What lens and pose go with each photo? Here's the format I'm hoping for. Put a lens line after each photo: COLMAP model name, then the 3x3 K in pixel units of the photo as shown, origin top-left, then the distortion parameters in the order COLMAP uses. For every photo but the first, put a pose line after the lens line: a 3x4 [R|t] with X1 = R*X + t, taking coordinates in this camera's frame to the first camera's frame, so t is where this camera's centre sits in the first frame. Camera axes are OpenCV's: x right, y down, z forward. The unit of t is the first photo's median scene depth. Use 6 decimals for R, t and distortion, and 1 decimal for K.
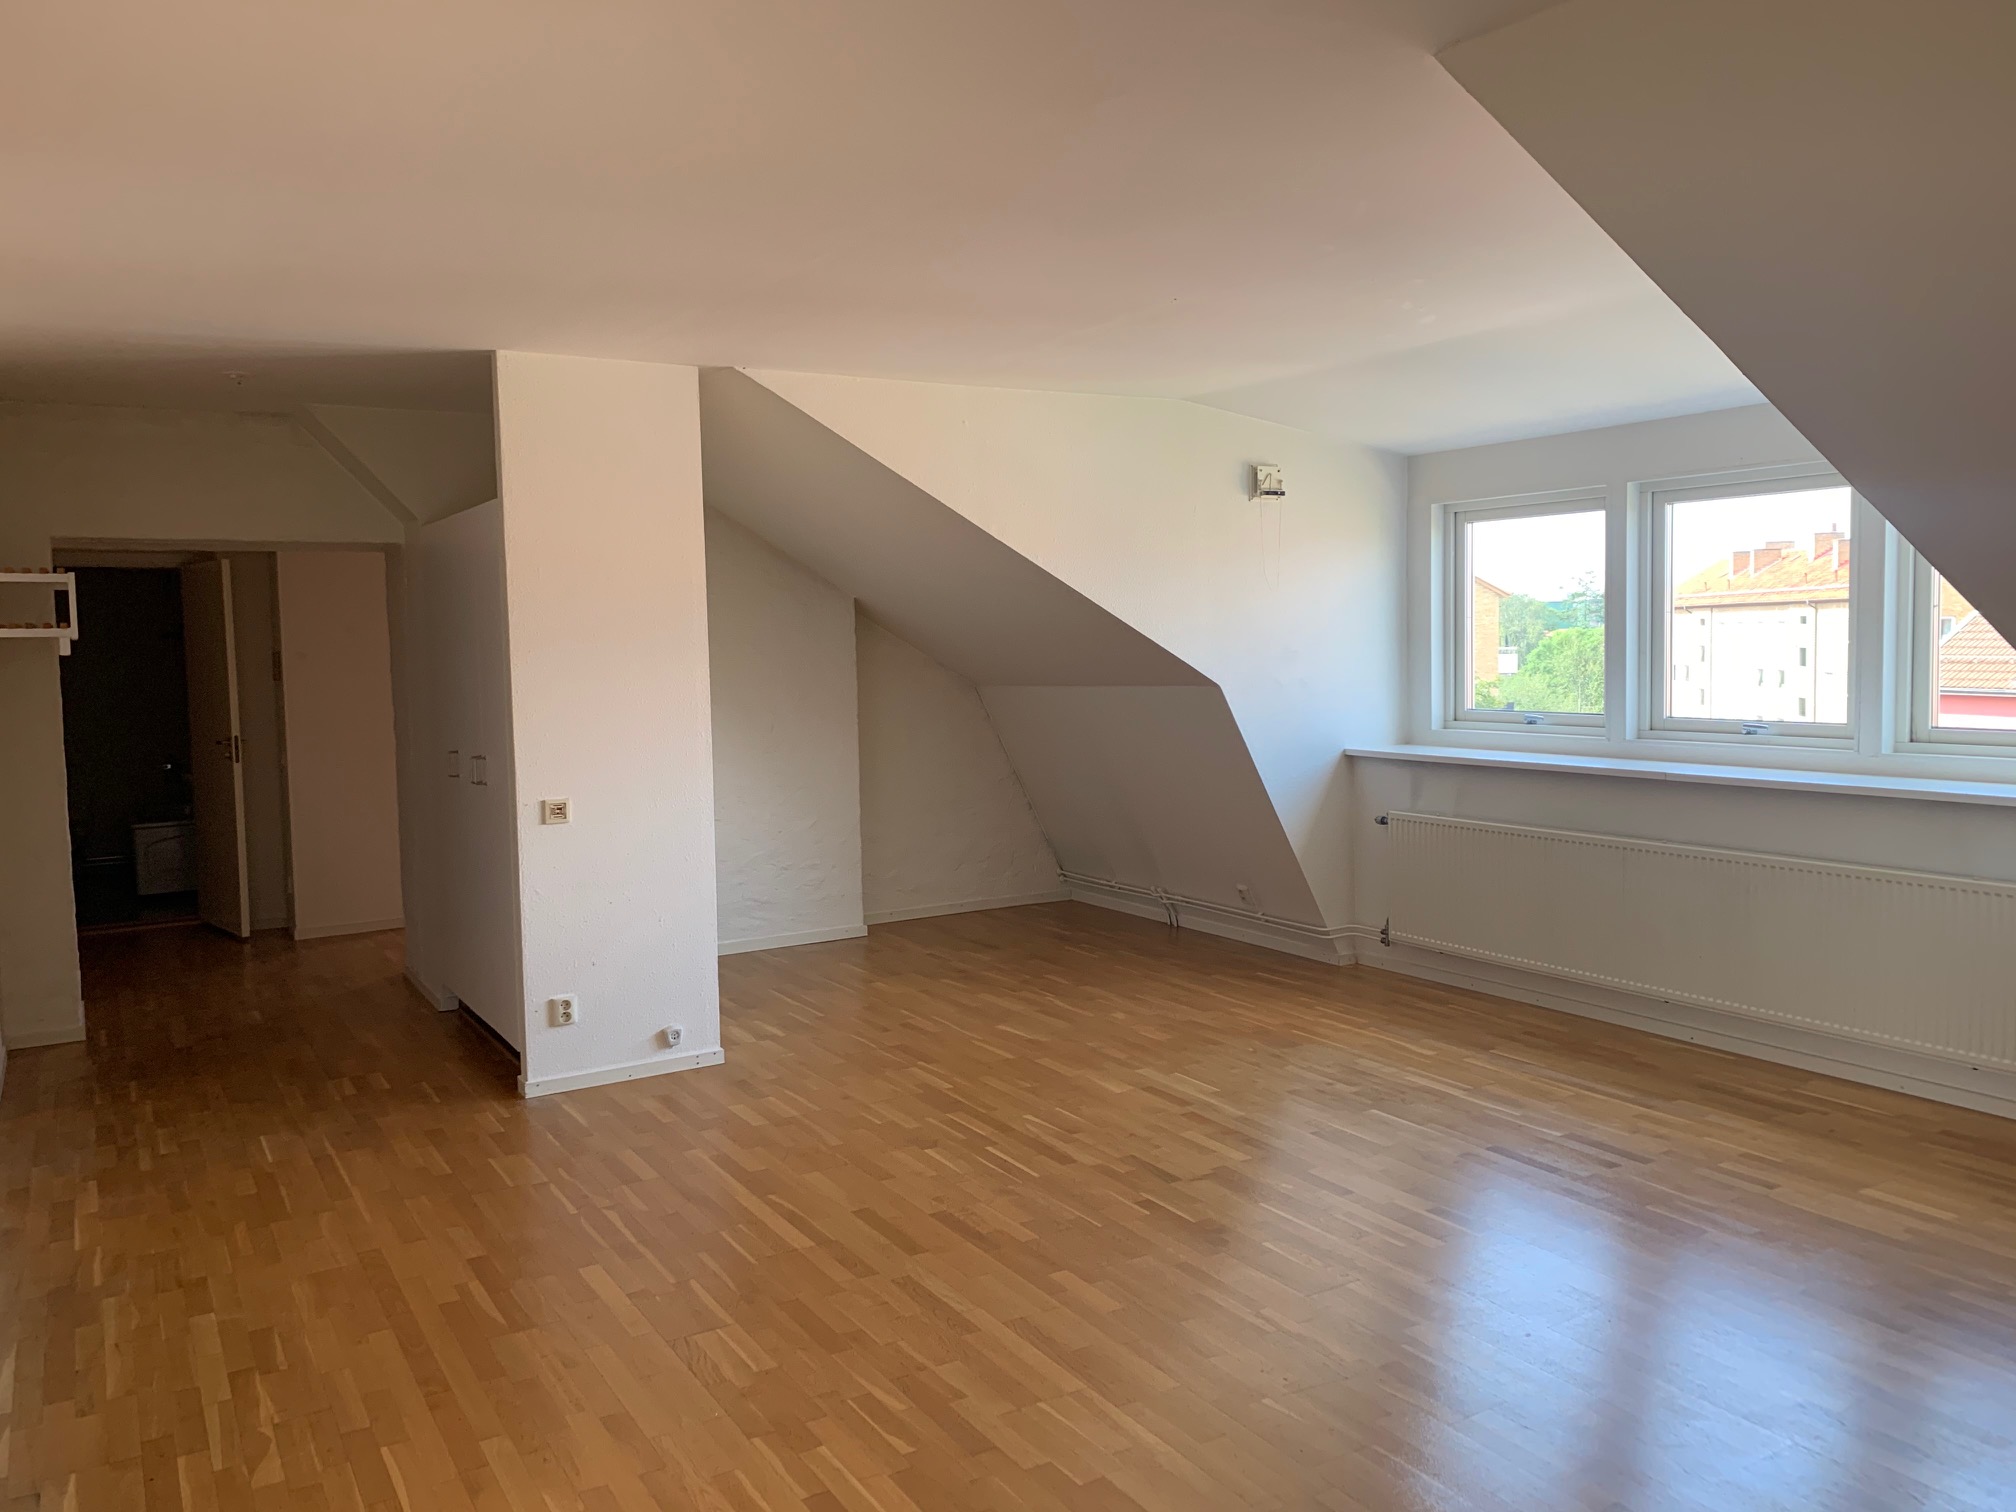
lens RADIAL K [[1518.3, 0, 1010.2], [0, 1518.3, 755.5], [0, 0, 1]] dist [0.018621, -0.019546]
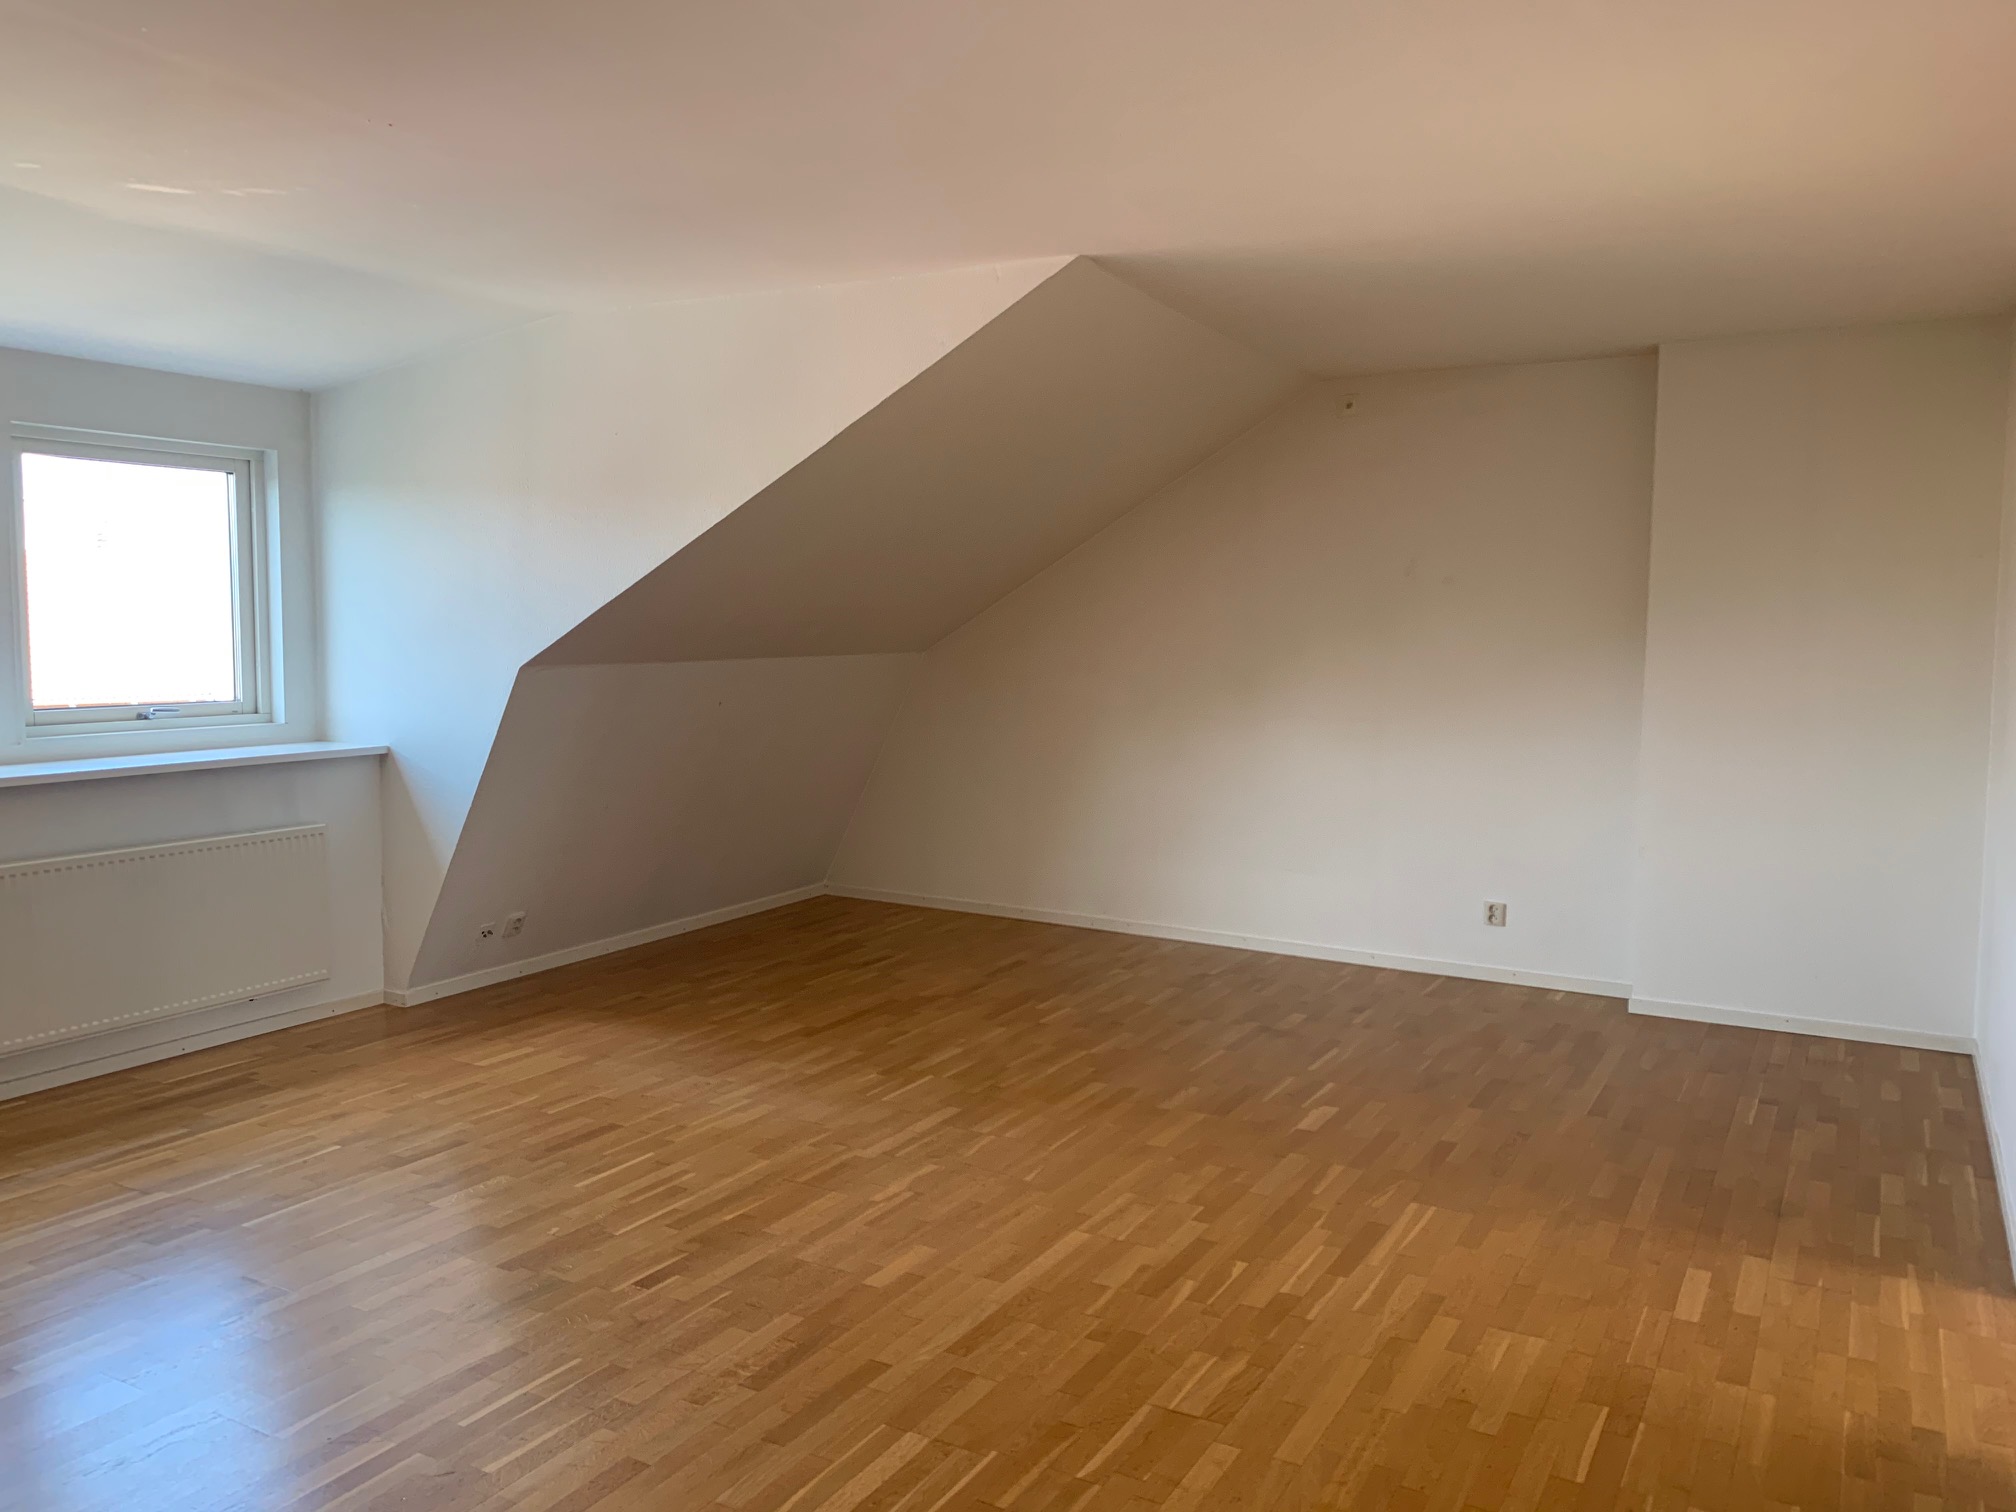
lens RADIAL K [[1518.3, 0, 1012.0], [0, 1518.3, 747.7], [0, 0, 1]] dist [0.018621, -0.019546]
pose [[-0.481035, -0.059334, 0.874691, -0.742219], [0.071187, 0.991769, 0.106425, -0.073171], [-0.873807, 0.113461, -0.472852, 1.222612]]
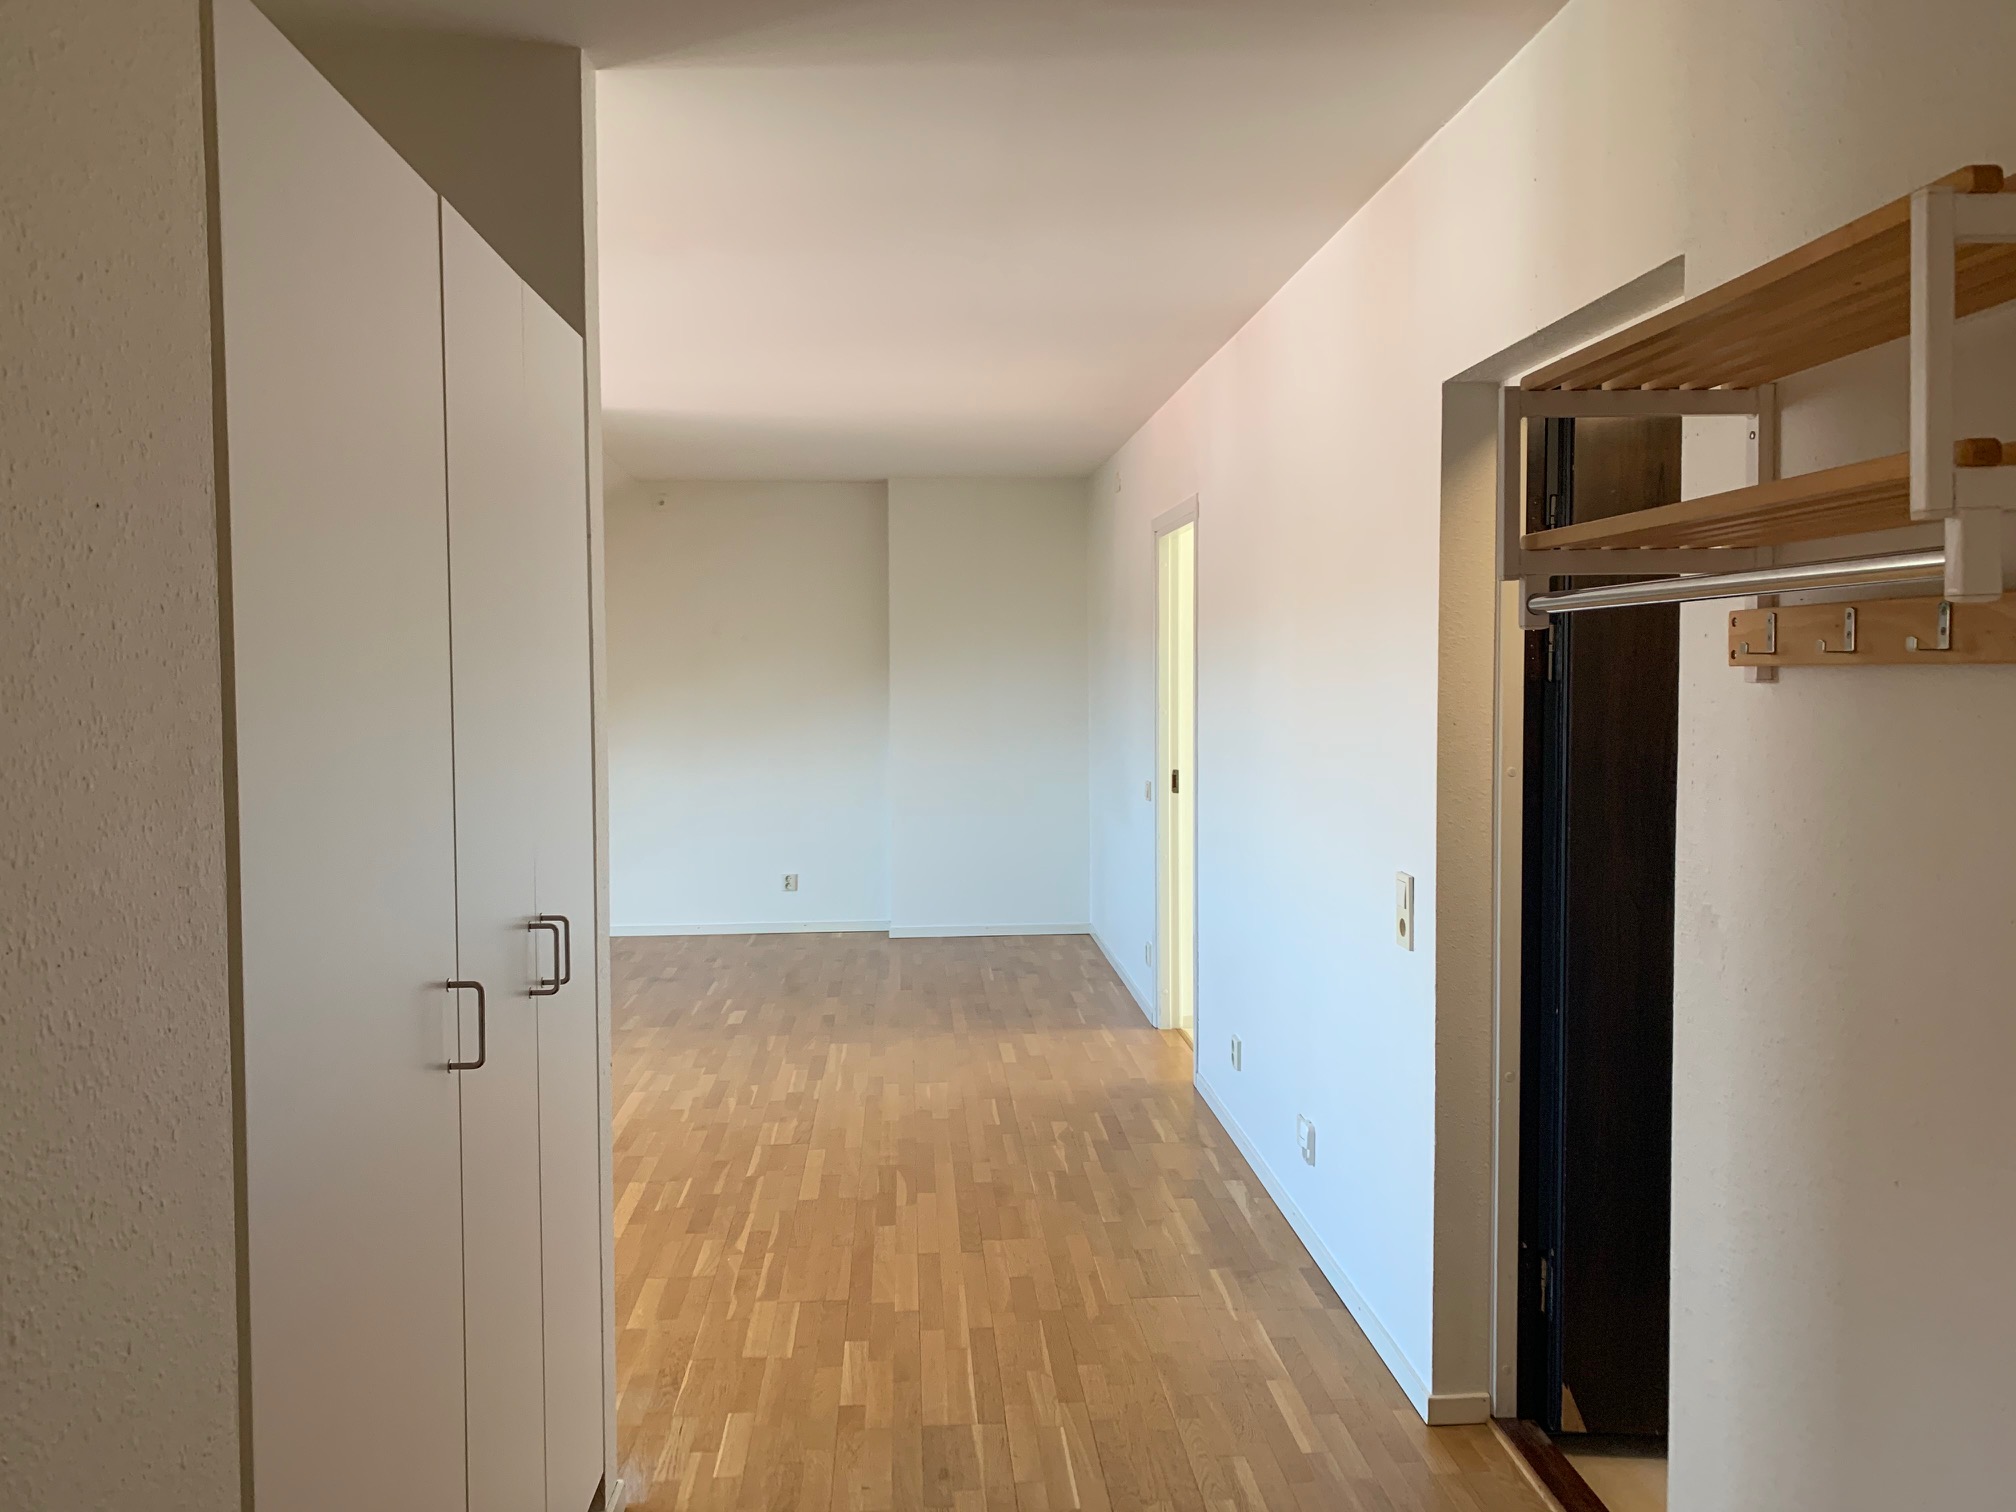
lens RADIAL K [[1518.3, 0, 1014.3], [0, 1518.3, 754.8], [0, 0, 1]] dist [0.018621, -0.019546]
pose [[-0.888433, -0.003505, 0.458992, -0.877193], [0.056679, 0.991480, 0.117280, -0.110469], [-0.455493, 0.130211, -0.880665, 1.772026]]
